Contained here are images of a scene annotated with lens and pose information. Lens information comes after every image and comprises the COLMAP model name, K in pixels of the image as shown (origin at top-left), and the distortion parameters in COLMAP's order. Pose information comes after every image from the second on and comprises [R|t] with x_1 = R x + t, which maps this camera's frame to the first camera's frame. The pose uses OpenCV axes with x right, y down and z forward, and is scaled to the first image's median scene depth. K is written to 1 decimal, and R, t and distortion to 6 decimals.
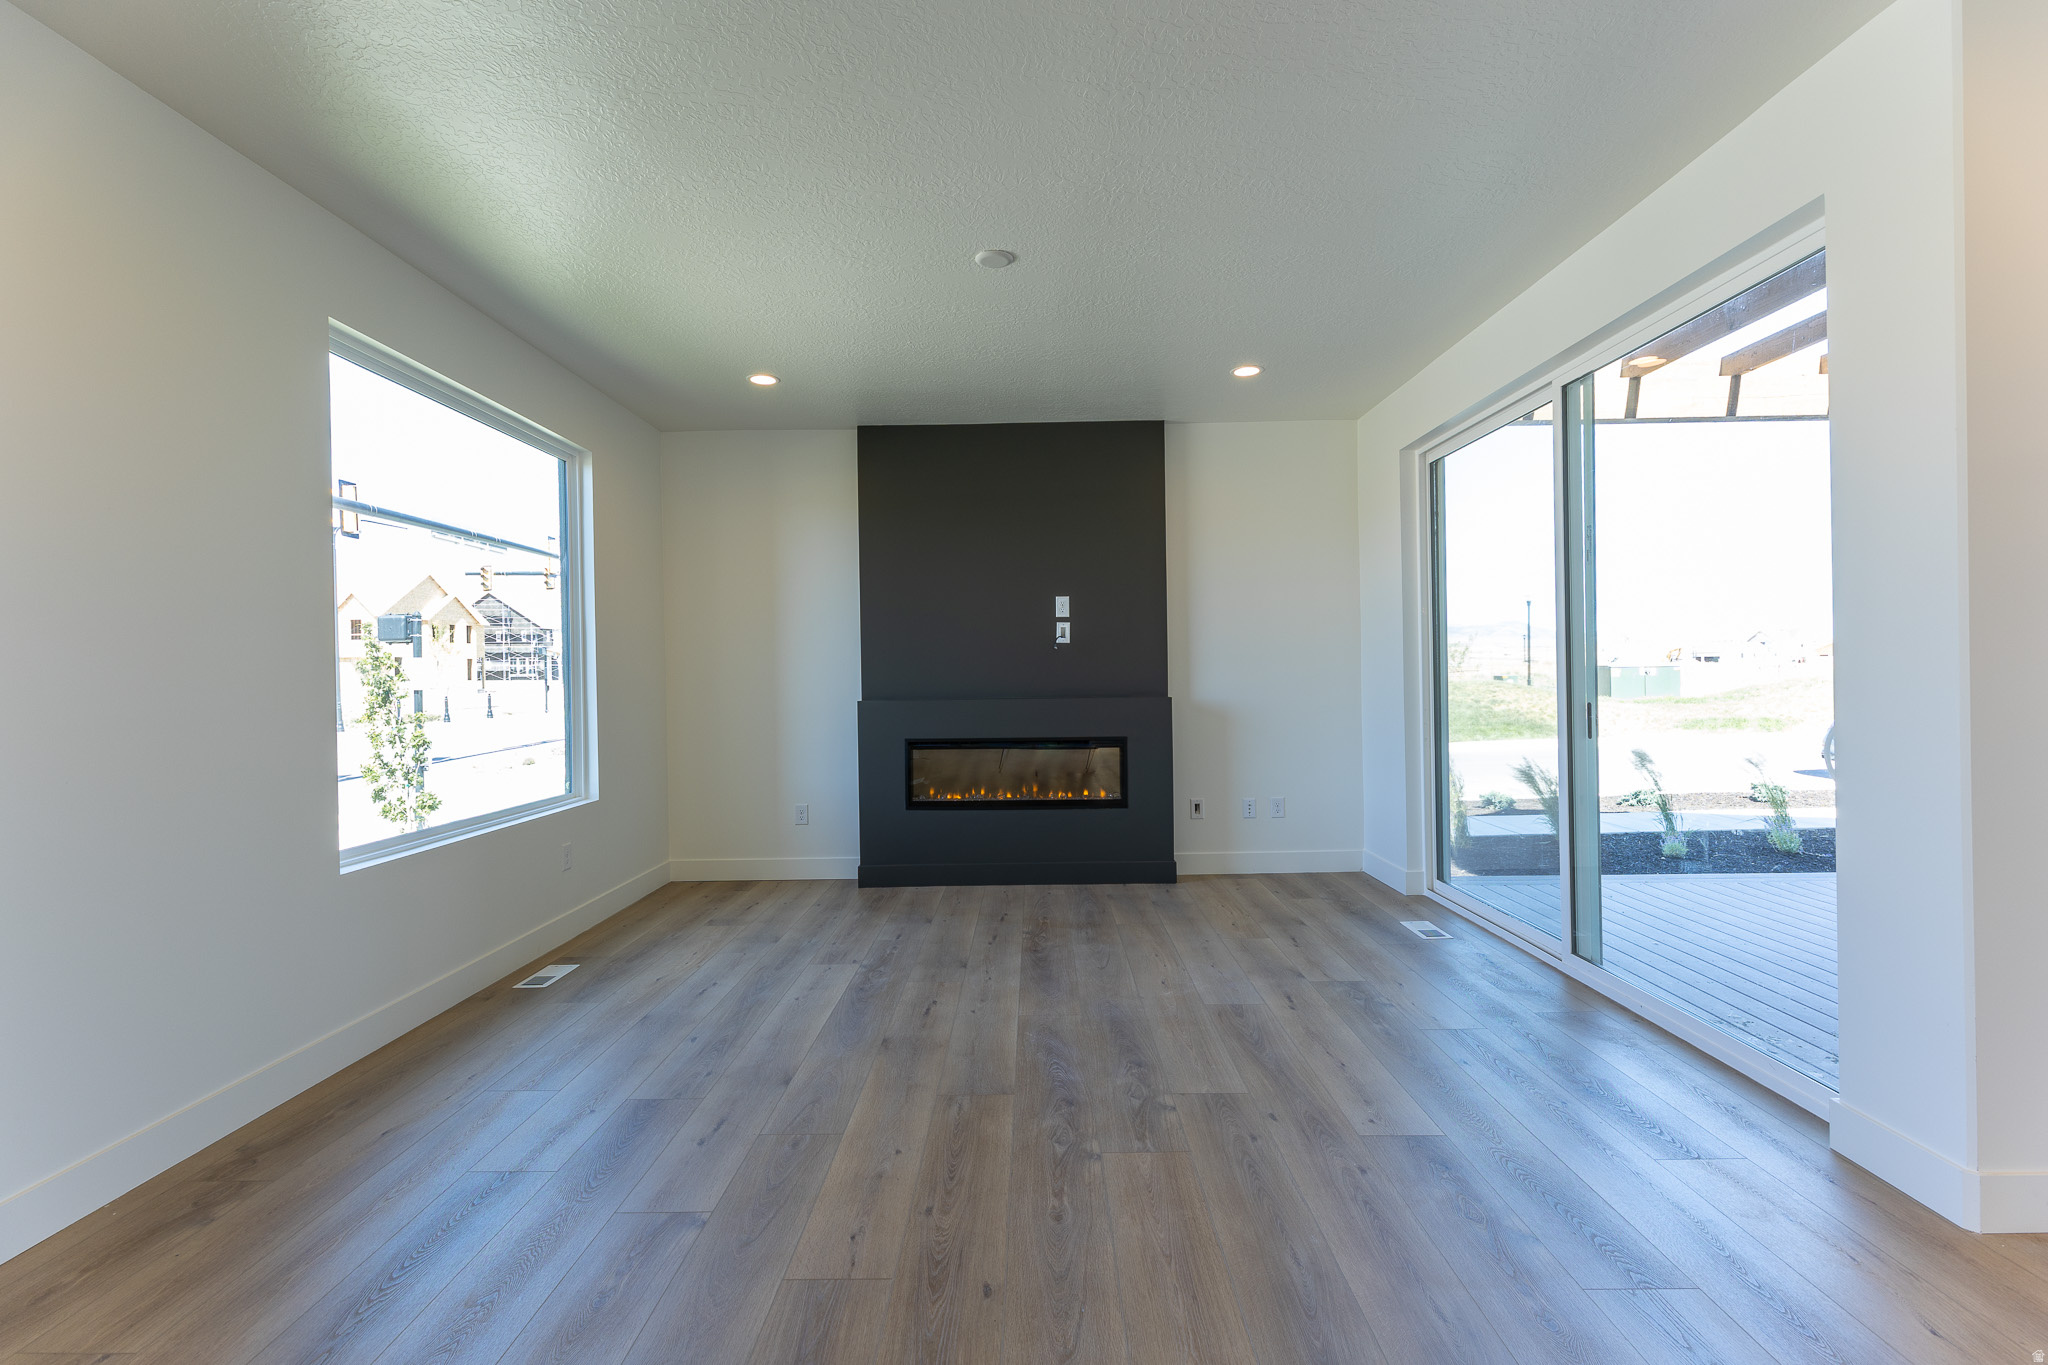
lens RADIAL K [[934.6, 0, 1024.1], [0, 934.6, 679.5], [0, 0, 1]] dist [0.003404, -0.000455]
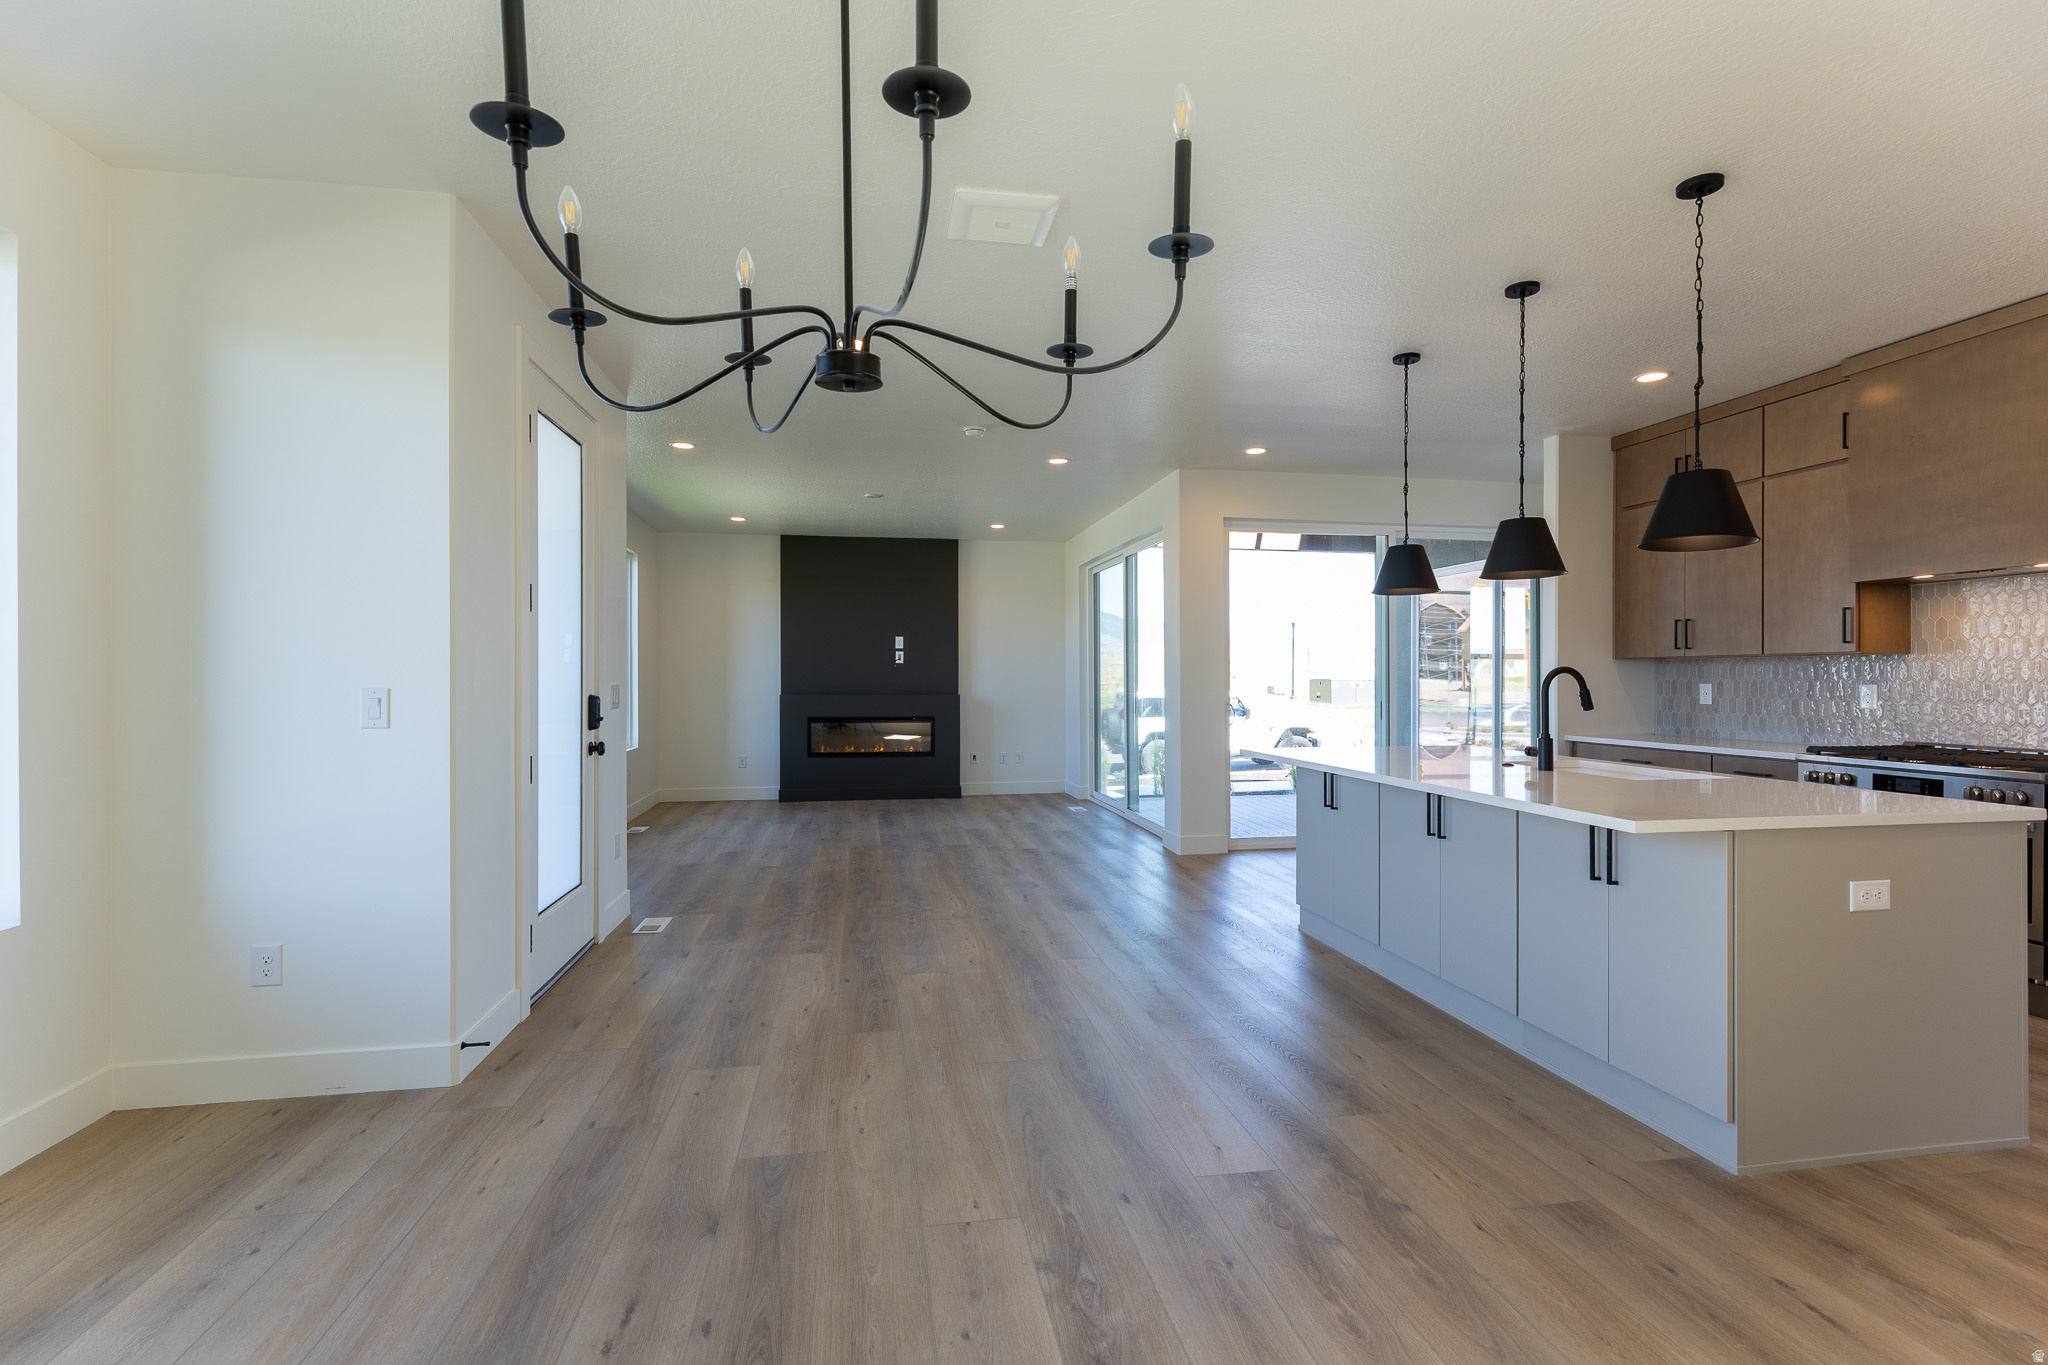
lens RADIAL K [[934.6, 0, 1024.1], [0, 934.6, 679.5], [0, 0, 1]] dist [0.003404, -0.000455]
pose [[0.983320, 0.013971, 0.181349, -0.064243], [-0.012858, 0.999891, -0.007312, 0.001945], [-0.181431, 0.004858, 0.983392, -1.072296]]
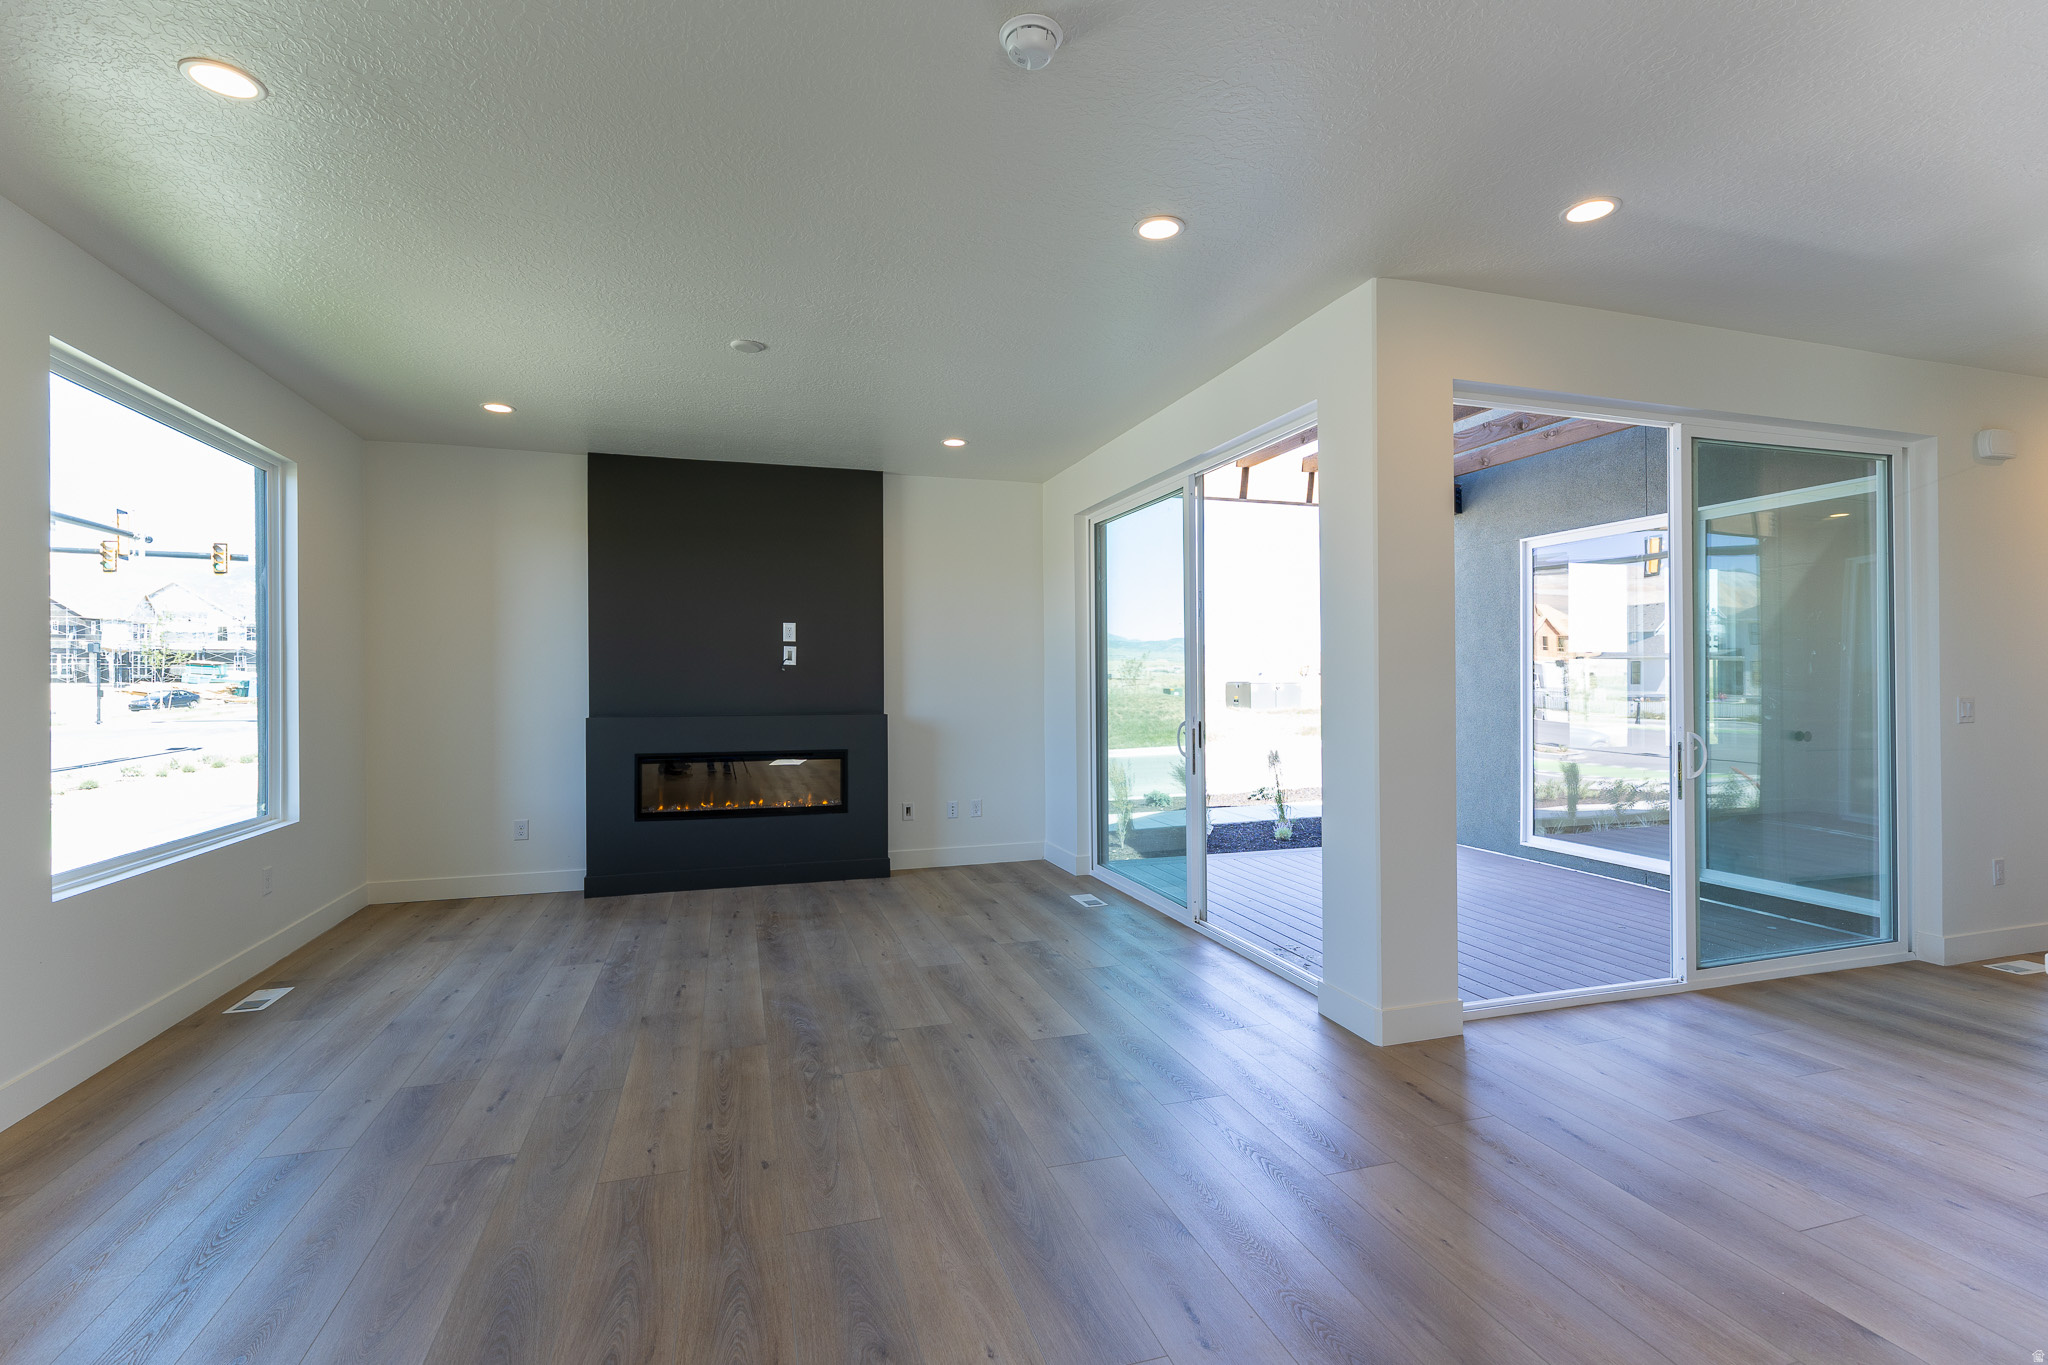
lens RADIAL K [[934.6, 0, 1024.1], [0, 934.6, 679.5], [0, 0, 1]] dist [0.003404, -0.000455]
pose [[0.950877, 0.011327, 0.309360, -0.050608], [-0.008438, 0.999907, -0.010675, -0.017424], [-0.309452, 0.007541, 0.950885, -0.188203]]
